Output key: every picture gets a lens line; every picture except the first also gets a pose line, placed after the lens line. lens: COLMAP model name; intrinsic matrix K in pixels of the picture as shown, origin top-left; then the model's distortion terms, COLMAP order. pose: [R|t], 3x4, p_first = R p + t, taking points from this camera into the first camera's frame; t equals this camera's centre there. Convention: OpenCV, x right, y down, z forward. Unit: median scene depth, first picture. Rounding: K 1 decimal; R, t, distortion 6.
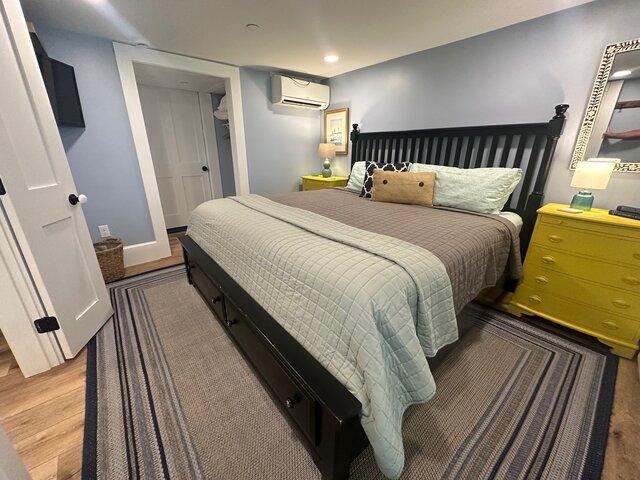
lens RADIAL K [[256.1, 0, 320.0], [0, 256.1, 240.0], [0, 0, 1]] dist [-0.001300, -0.000055]
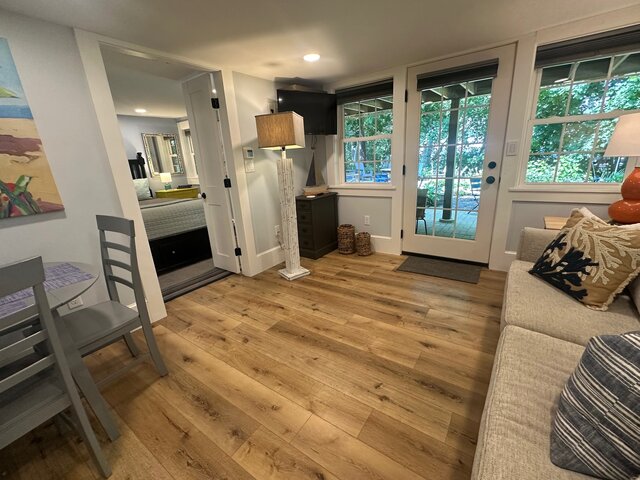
lens RADIAL K [[276.1, 0, 320.0], [0, 276.1, 240.0], [0, 0, 1]] dist [-0.002157, -0.000569]
pose [[-0.253682, -0.265091, 0.930254, -1.663570], [0.376420, 0.858851, 0.347395, -0.054824], [-0.891041, 0.438294, -0.118090, 0.096936]]
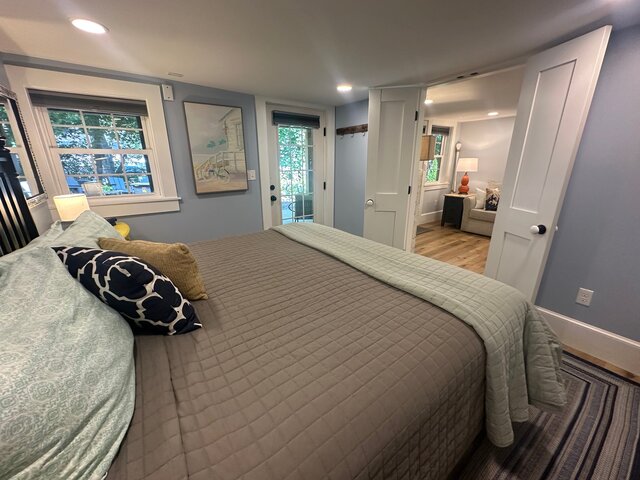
lens RADIAL K [[256.1, 0, 320.0], [0, 256.1, 240.0], [0, 0, 1]] dist [-0.001300, -0.000055]
pose [[-0.997265, -0.017241, 0.071869, -0.059186], [0.029410, 0.799537, 0.599896, -0.545168], [-0.067805, 0.600369, -0.796844, 1.320698]]
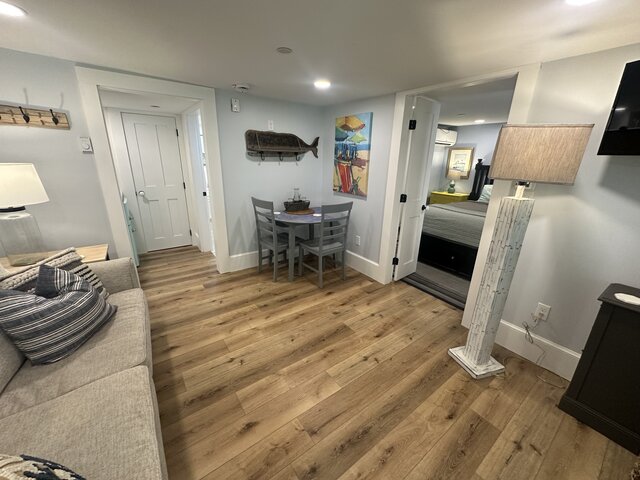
lens RADIAL K [[256.1, 0, 320.0], [0, 256.1, 240.0], [0, 0, 1]] dist [-0.001300, -0.000055]
pose [[0.996876, 0.044649, -0.065154, -0.923550], [-0.046691, 0.998454, -0.030163, 0.146135], [0.063706, 0.033111, 0.997419, -0.725370]]
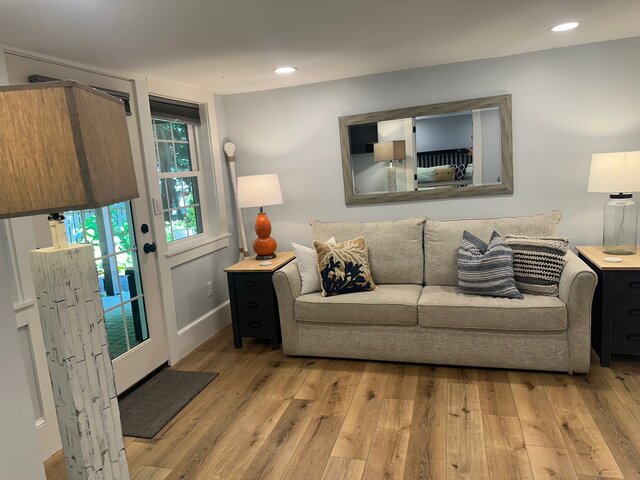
lens RADIAL K [[451.3, 0, 320.5], [0, 451.3, 236.0], [0, 0, 1]] dist [0.103576, -0.131477]
pose [[-0.831764, 0.142711, -0.536472, -0.436166], [-0.116653, 0.899880, 0.420247, -0.268702], [0.542734, 0.412128, -0.731840, 0.482640]]
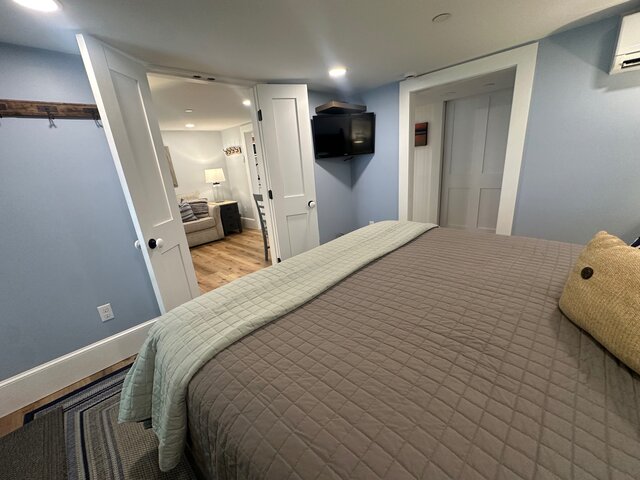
lens RADIAL K [[256.1, 0, 320.0], [0, 256.1, 240.0], [0, 0, 1]] dist [-0.001300, -0.000055]
pose [[0.104308, 0.282446, -0.953595, 0.515040], [-0.254976, 0.934374, 0.248862, -0.250732], [0.961305, 0.217186, 0.169479, 0.544429]]
